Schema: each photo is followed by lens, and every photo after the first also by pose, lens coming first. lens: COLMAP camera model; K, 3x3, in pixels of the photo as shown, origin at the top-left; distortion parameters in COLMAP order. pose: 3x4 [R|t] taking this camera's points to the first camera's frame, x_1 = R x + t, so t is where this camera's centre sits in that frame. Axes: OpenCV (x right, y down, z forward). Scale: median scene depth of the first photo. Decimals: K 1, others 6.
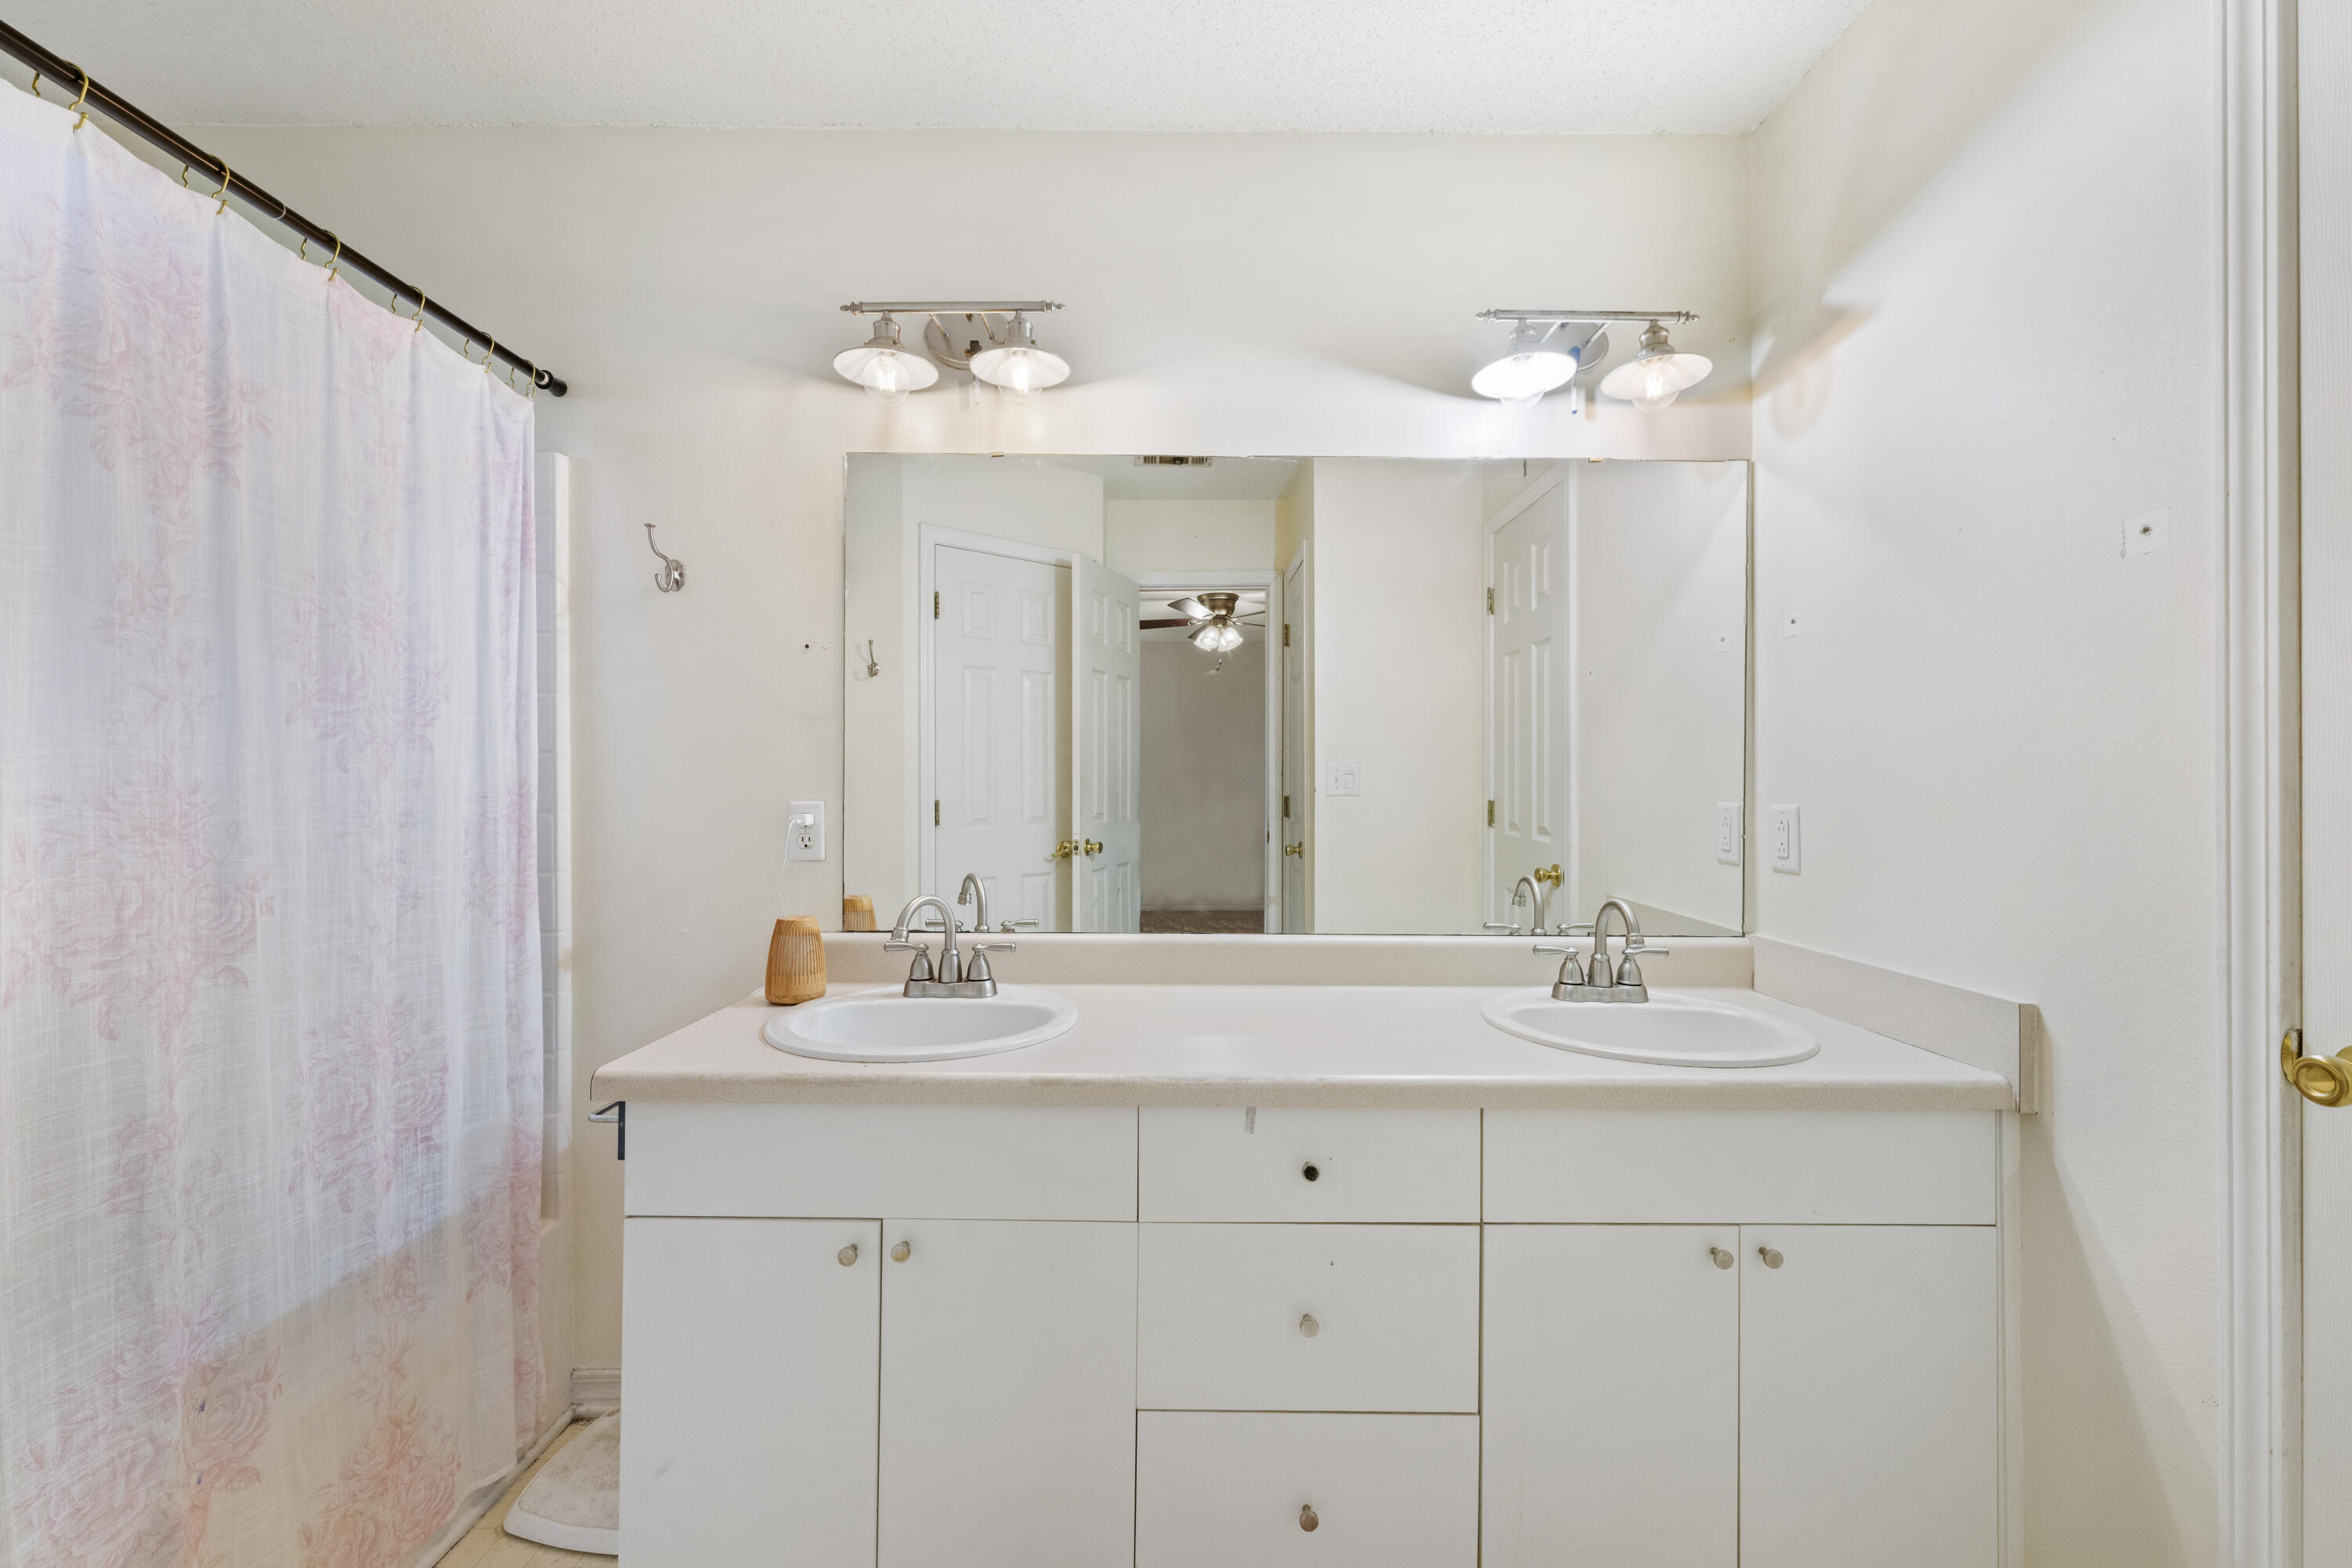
lens RADIAL K [[928.9, 0, 1179.2], [0, 928.9, 787.7], [0, 0, 1]] dist [-0.000283, -0.000036]
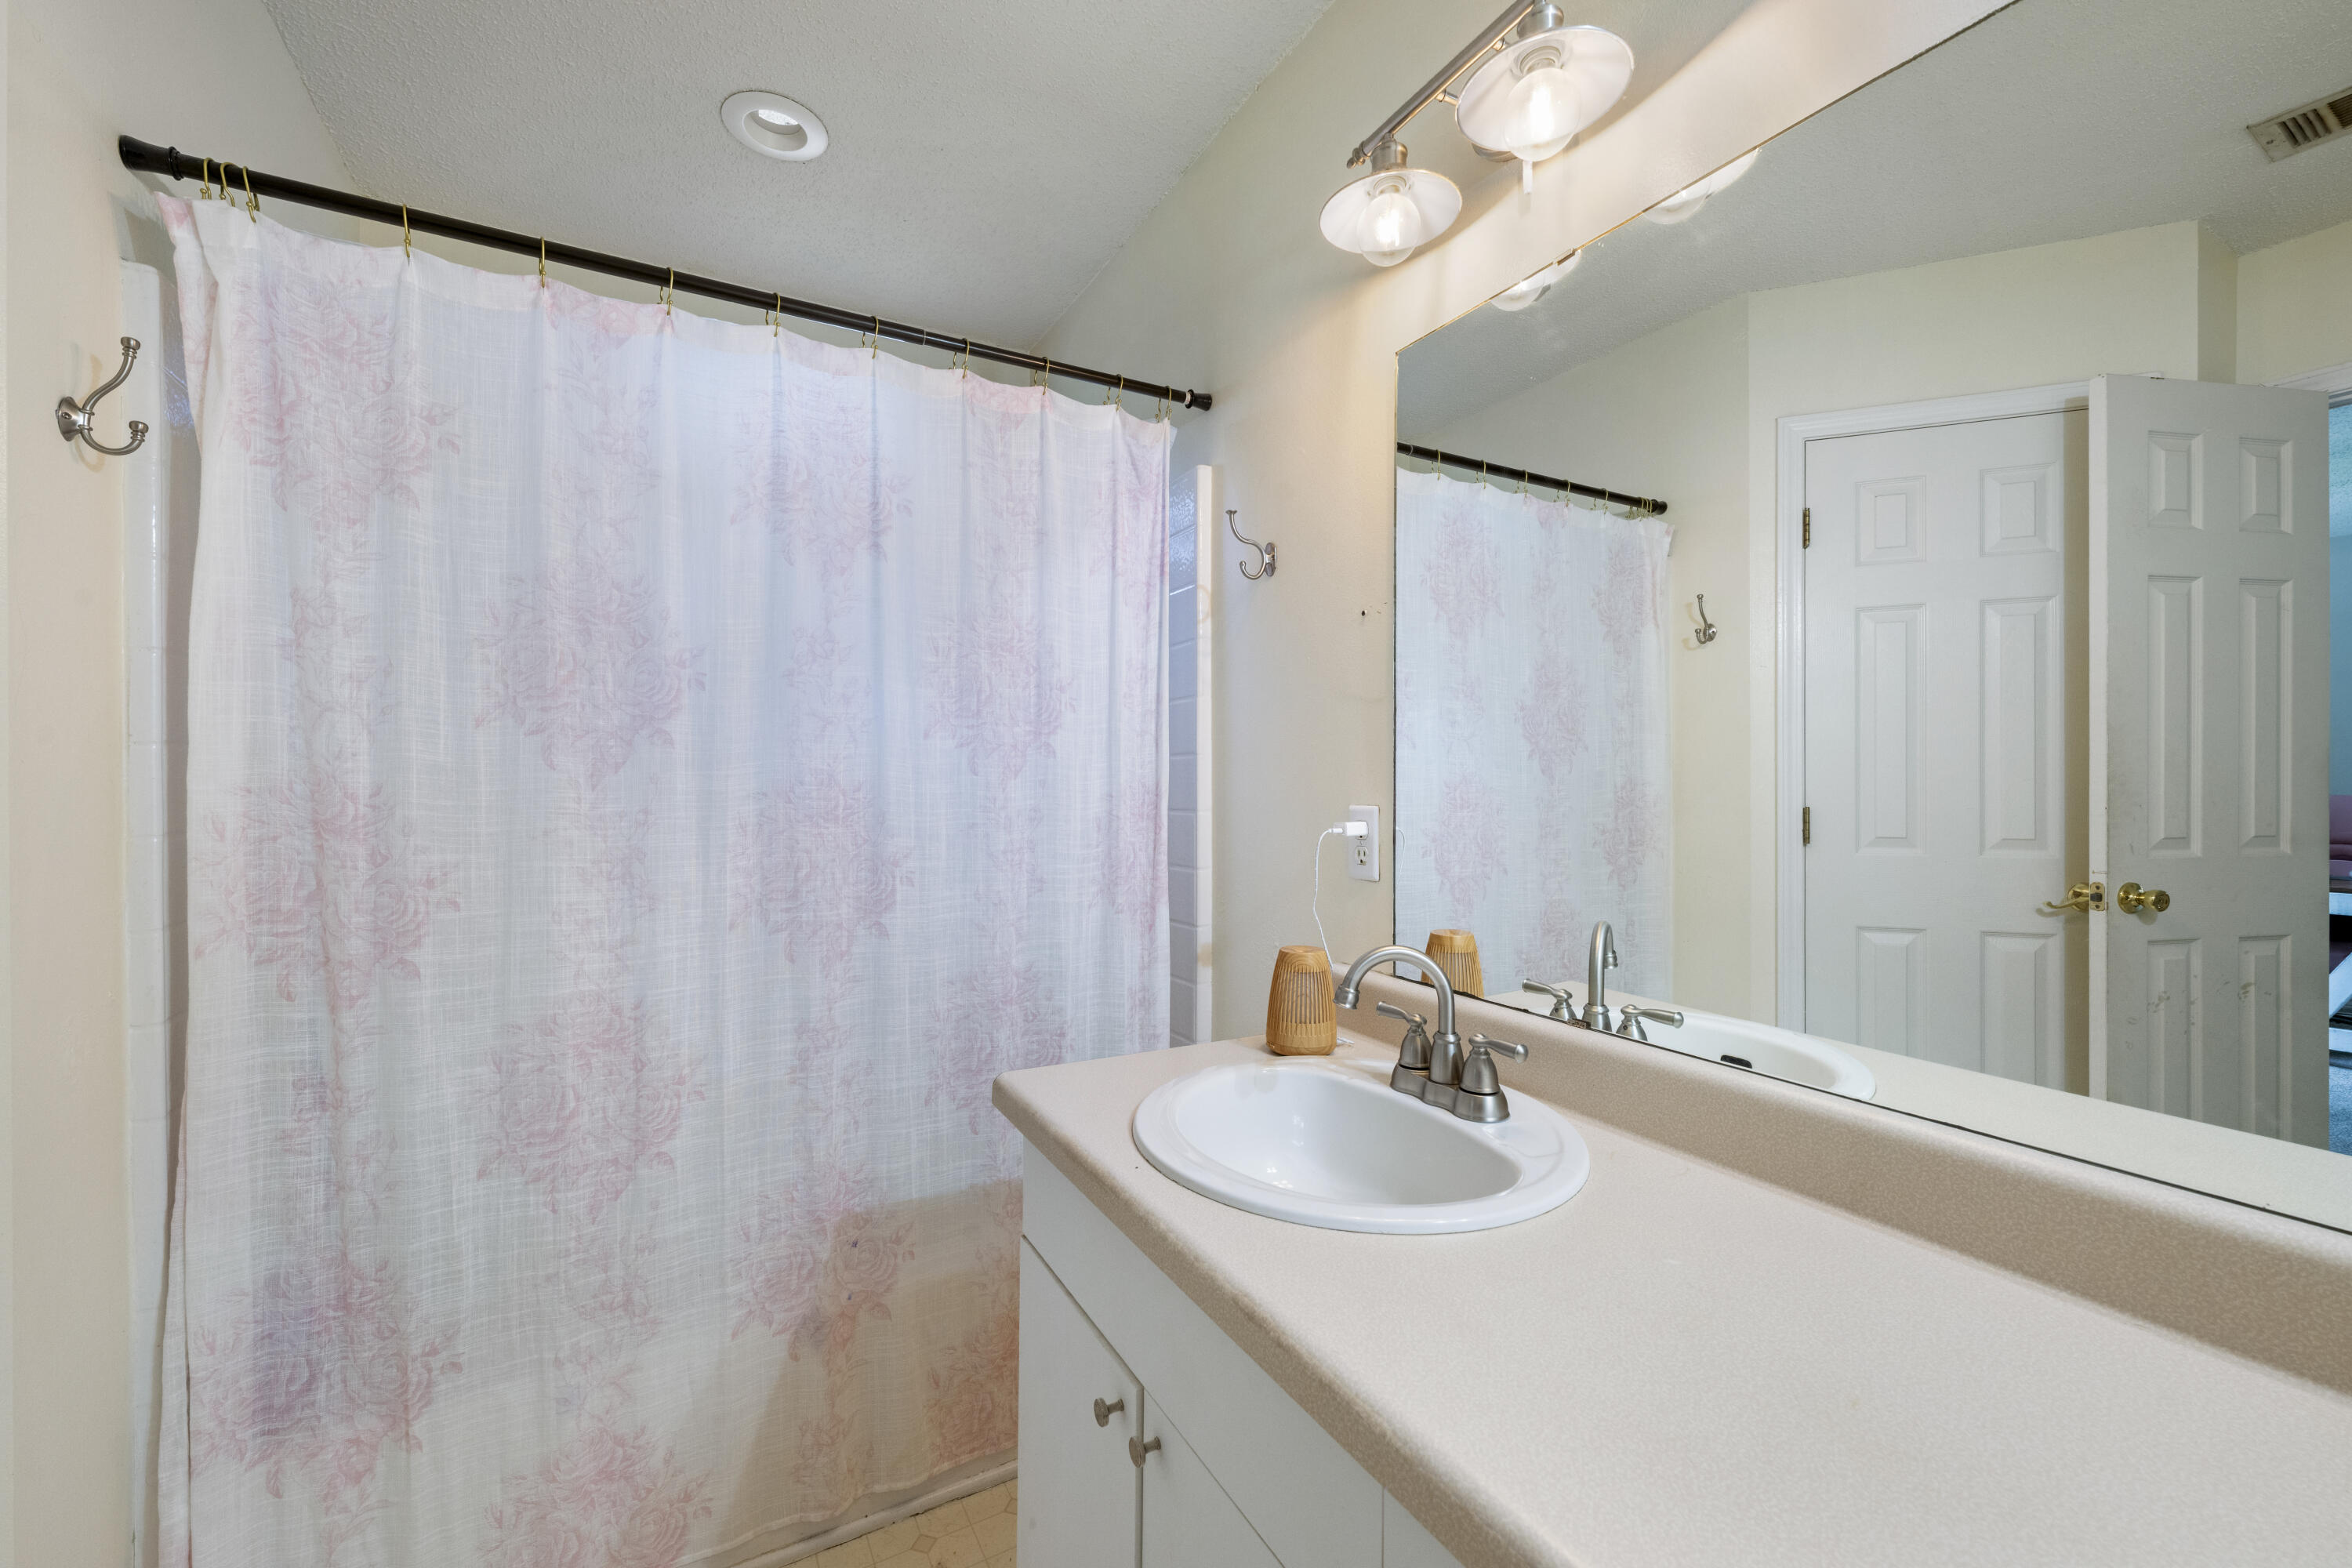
lens RADIAL K [[928.9, 0, 1179.2], [0, 928.9, 787.7], [0, 0, 1]] dist [-0.000283, -0.000036]
pose [[0.485432, 0.003177, -0.874269, 0.301606], [-0.003554, 0.999992, 0.001660, -0.002438], [0.874267, 0.002301, 0.485439, 0.632001]]
